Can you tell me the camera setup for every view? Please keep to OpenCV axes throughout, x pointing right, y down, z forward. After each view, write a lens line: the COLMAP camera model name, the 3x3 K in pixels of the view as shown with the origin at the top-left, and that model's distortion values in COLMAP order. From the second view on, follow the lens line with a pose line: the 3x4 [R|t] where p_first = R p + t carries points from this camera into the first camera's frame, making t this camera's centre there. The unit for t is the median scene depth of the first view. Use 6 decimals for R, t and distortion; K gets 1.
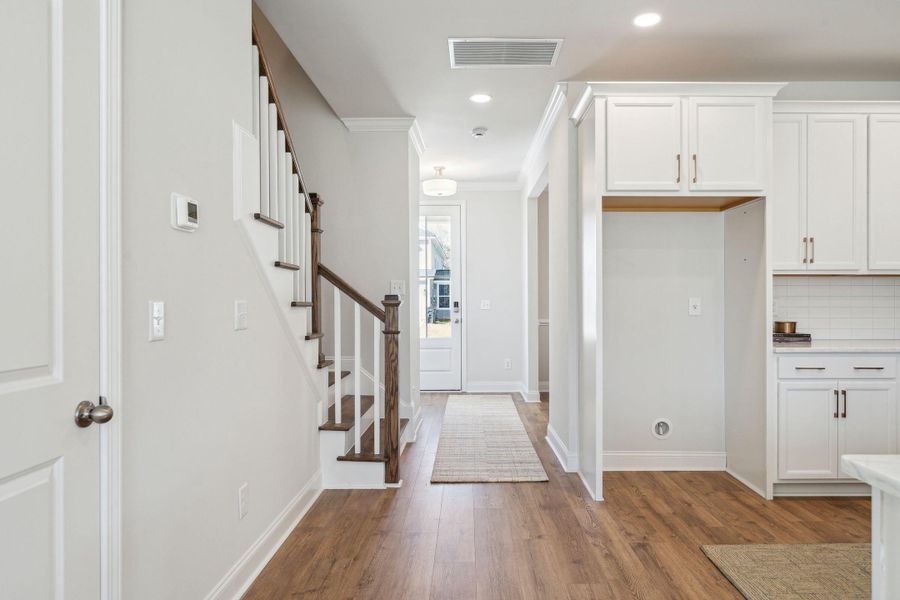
lens RADIAL K [[567.7, 0, 476.1], [0, 567.7, 300.8], [0, 0, 1]] dist [-0.001153, 0.000508]
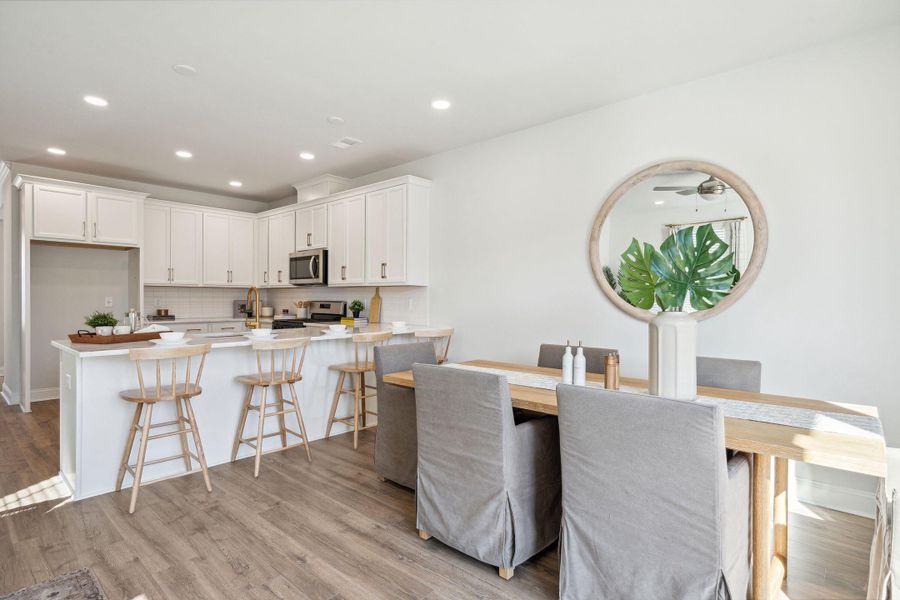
lens RADIAL K [[450.1, 0, 446.2], [0, 450.1, 300.9], [0, 0, 1]] dist [-0.000785, -0.000156]
pose [[0.677411, 0.000008, 0.735604, 0.064702], [-0.003913, 0.999986, 0.003593, -0.002904], [-0.735594, -0.005312, 0.677402, -0.829732]]
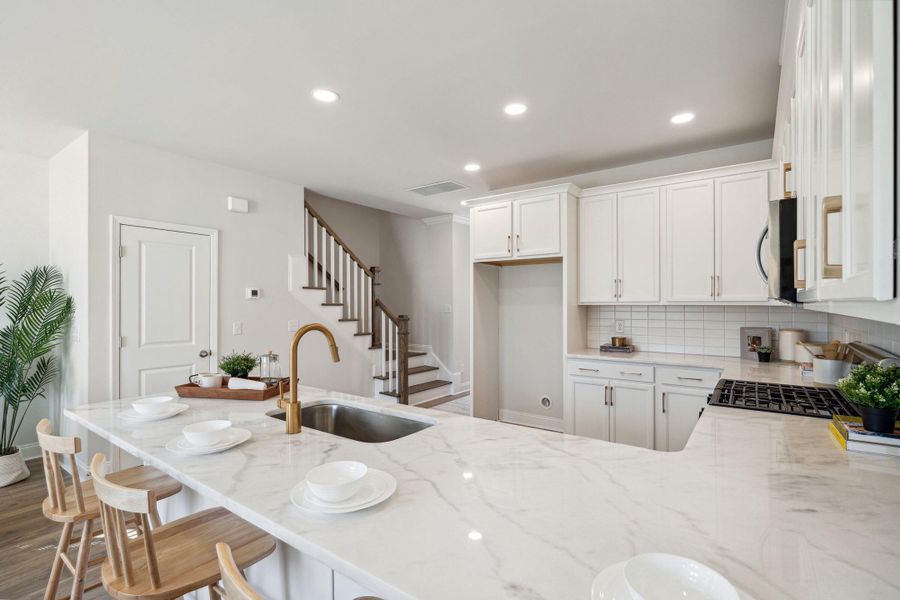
lens RADIAL K [[427.2, 0, 444.8], [0, 427.2, 299.6], [0, 0, 1]] dist [-0.000237, -0.000154]
pose [[0.800297, -0.006093, -0.599573, 0.880106], [-0.000040, 0.999948, -0.010215, -0.049358], [0.599604, 0.008199, 0.800255, -0.119773]]
